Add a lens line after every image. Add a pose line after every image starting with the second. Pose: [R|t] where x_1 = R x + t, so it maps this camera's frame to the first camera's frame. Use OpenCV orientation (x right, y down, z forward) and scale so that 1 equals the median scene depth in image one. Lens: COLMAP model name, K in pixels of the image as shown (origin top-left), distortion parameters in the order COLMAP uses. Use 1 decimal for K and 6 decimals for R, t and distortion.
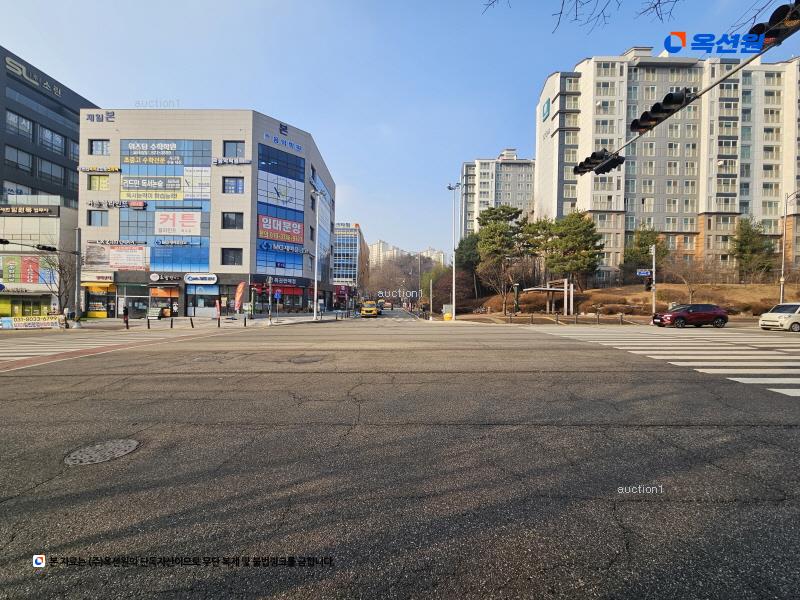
lens RADIAL K [[317.9, 0, 397.3], [0, 317.9, 298.6], [0, 0, 1]] dist [0.002197, 0.000157]
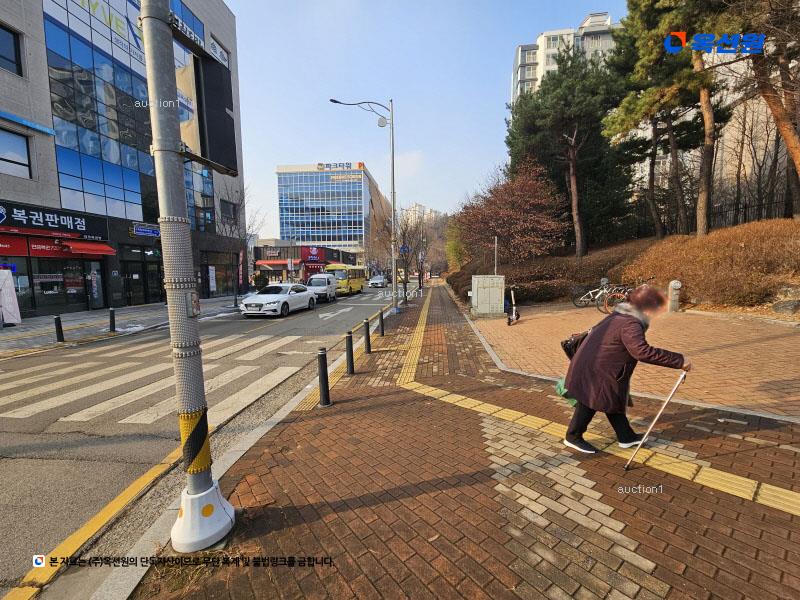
lens RADIAL K [[317.9, 0, 401.3], [0, 317.9, 299.7], [0, 0, 1]] dist [0.002197, 0.000157]
pose [[0.992187, -0.013729, -0.124005, 0.047387], [0.025705, 0.995098, 0.095497, 0.004771], [0.122086, -0.097938, 0.987676, 0.278360]]
